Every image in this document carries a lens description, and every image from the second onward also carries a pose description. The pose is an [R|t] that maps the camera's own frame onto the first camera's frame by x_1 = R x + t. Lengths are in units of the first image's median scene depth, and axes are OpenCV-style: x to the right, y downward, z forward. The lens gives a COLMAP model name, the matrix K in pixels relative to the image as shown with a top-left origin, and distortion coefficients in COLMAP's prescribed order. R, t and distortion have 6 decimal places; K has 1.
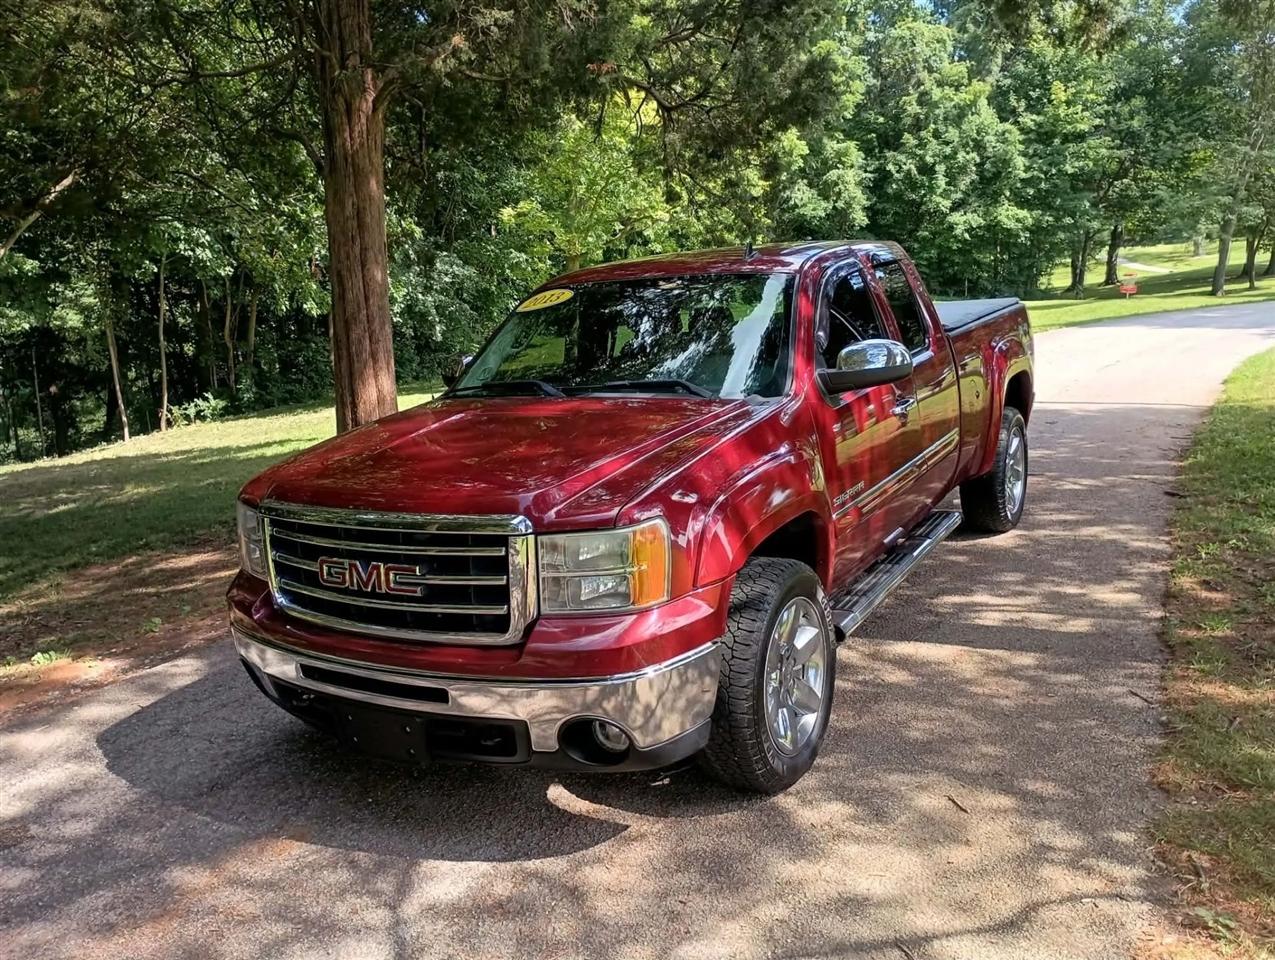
lens RADIAL K [[1039.0, 0, 642.0], [0, 1039.0, 486.0], [0, 0, 1]] dist [0.066826, -0.079744]
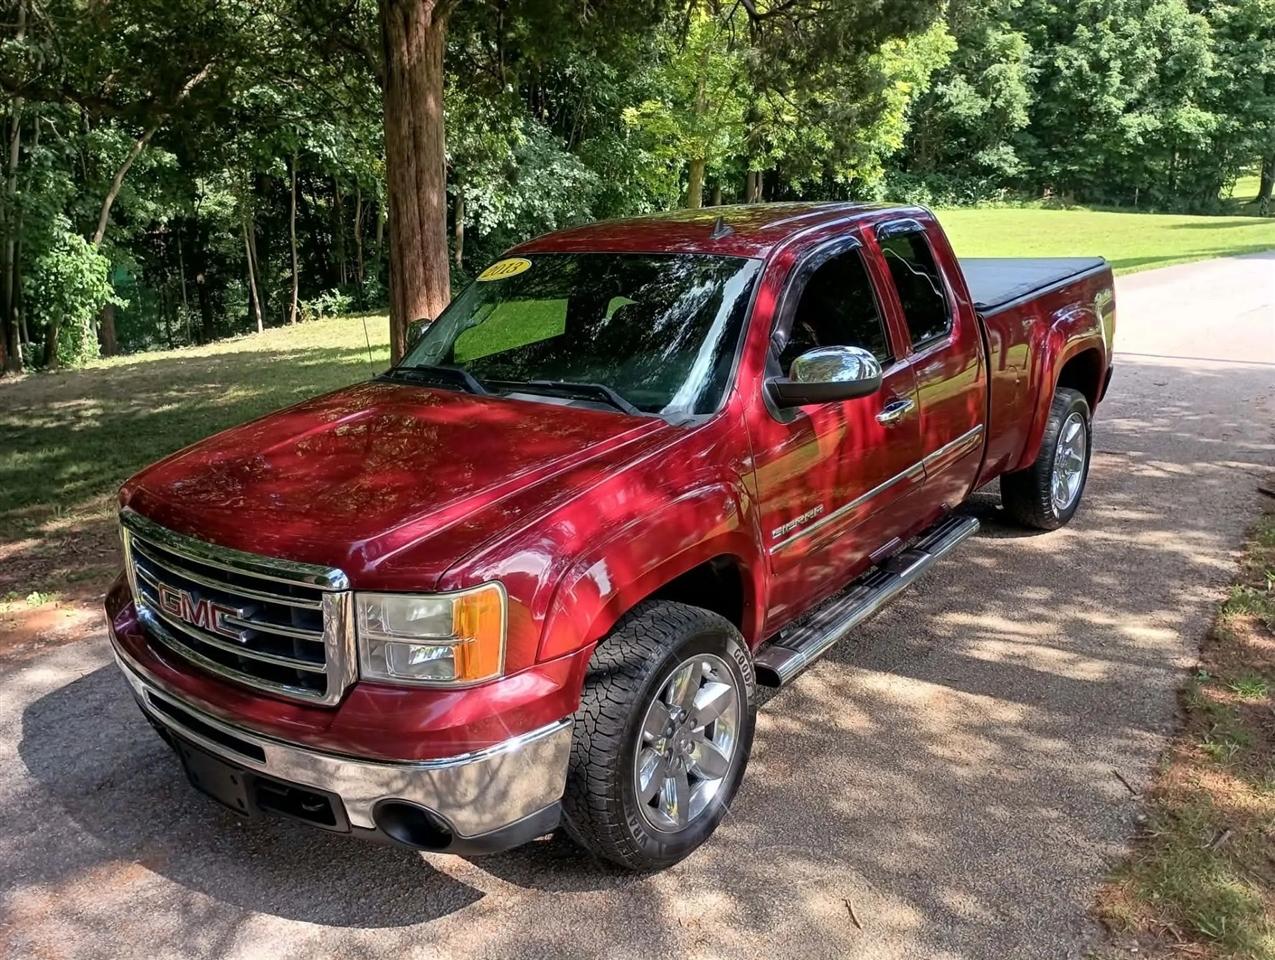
lens RADIAL K [[1035.8, 0, 631.8], [0, 1035.8, 482.7], [0, 0, 1]] dist [0.063181, -0.078894]
pose [[0.989602, 0.062295, -0.129645, 0.092650], [-0.050270, 0.994298, 0.094042, -0.053828], [0.134765, -0.086546, 0.987091, 0.068497]]
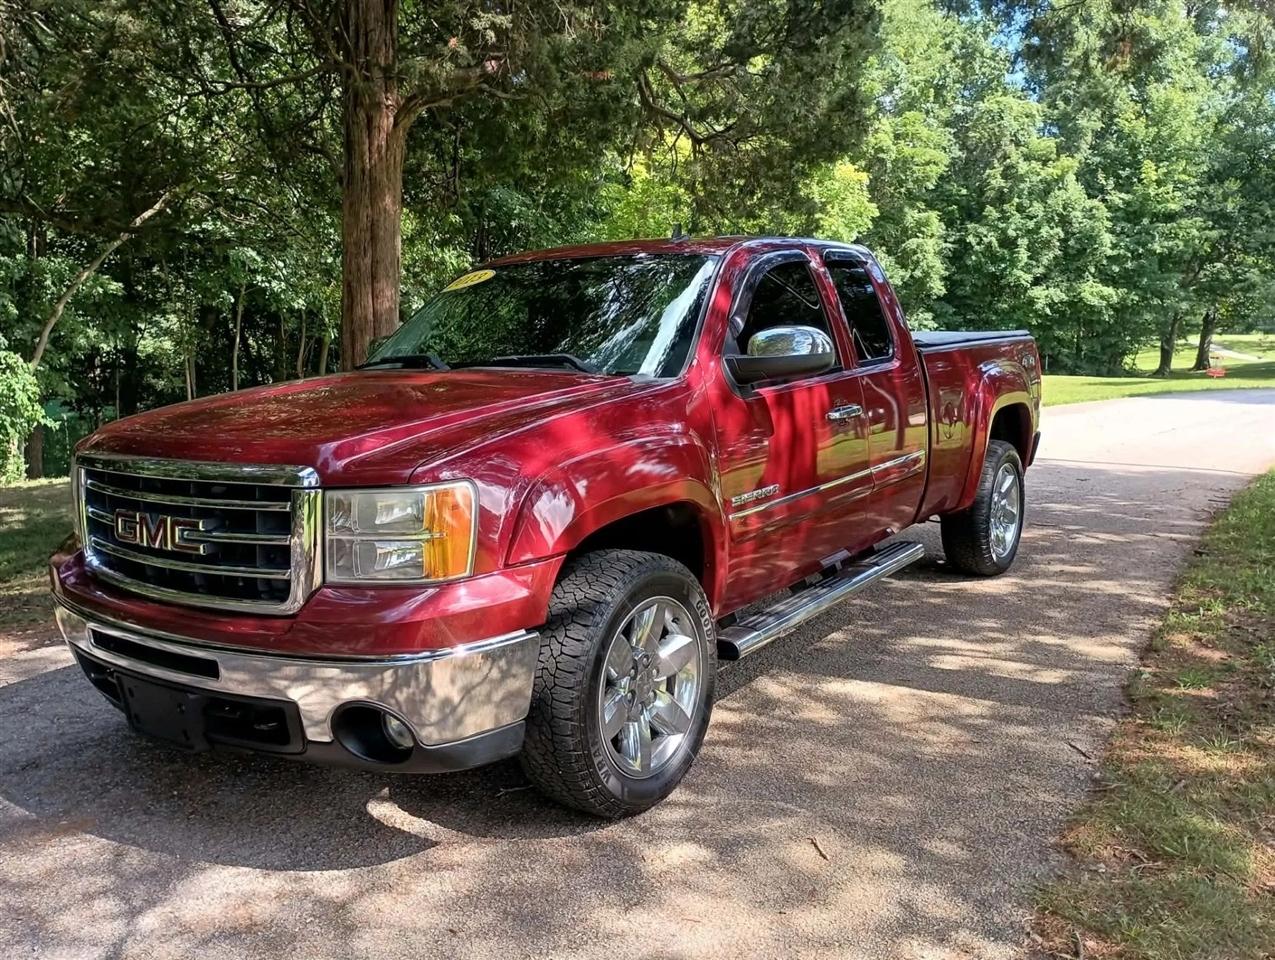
lens RADIAL K [[1035.8, 0, 631.8], [0, 1035.8, 482.7], [0, 0, 1]] dist [0.063181, -0.078894]
pose [[0.995207, 0.060715, -0.076662, 0.086754], [-0.065058, 0.996338, -0.055480, 0.028646], [0.073013, 0.060201, 0.995512, 0.057666]]
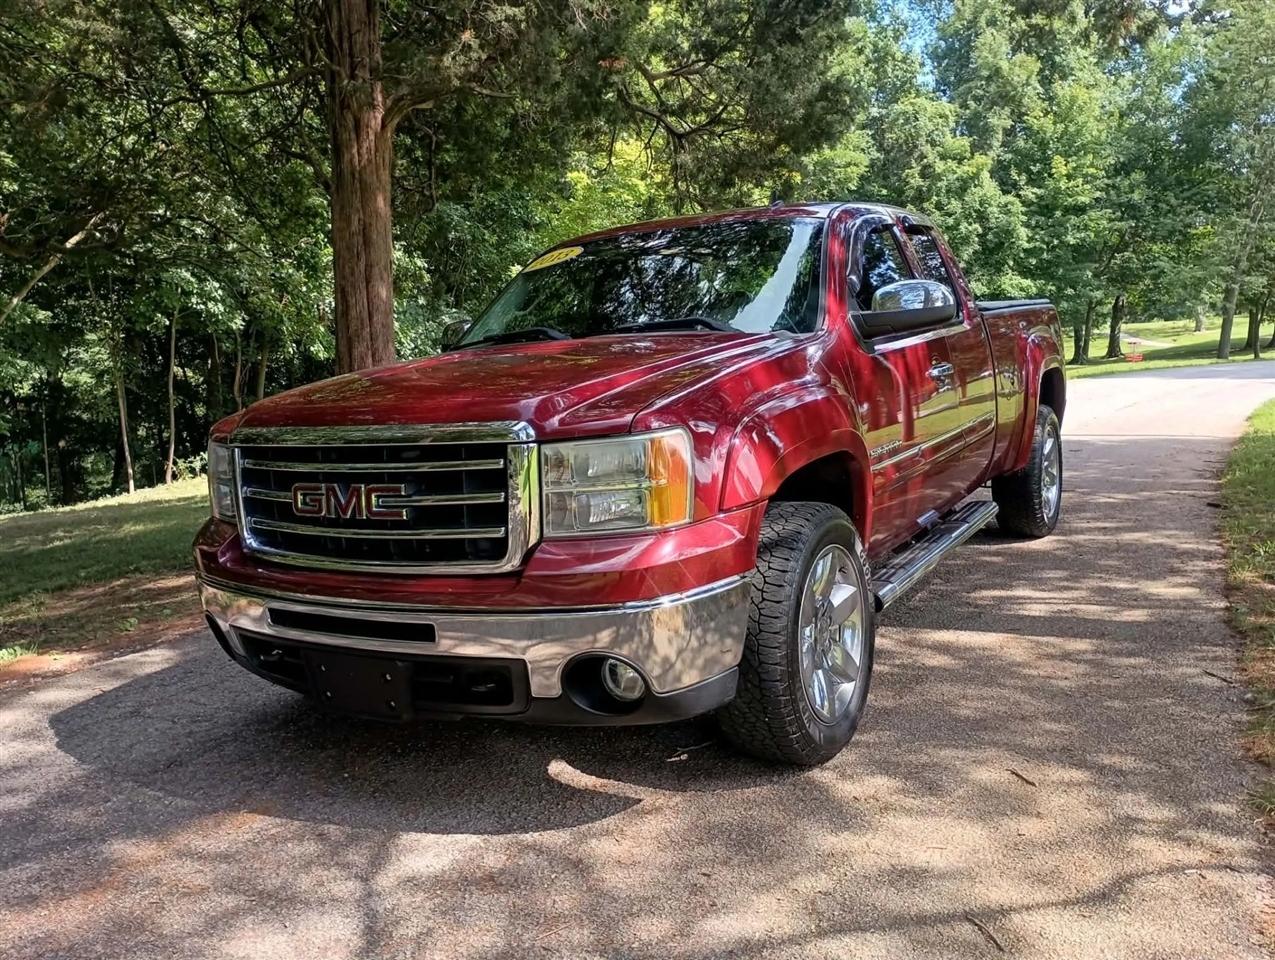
lens RADIAL K [[1040.2, 0, 637.5], [0, 1040.2, 480.0], [0, 0, 1]] dist [0.044766, -0.039581]
pose [[0.999926, 0.007476, -0.009621, -0.004293], [-0.008139, 0.997459, -0.070779, 0.054190], [0.009067, 0.070852, 0.997446, 0.052672]]
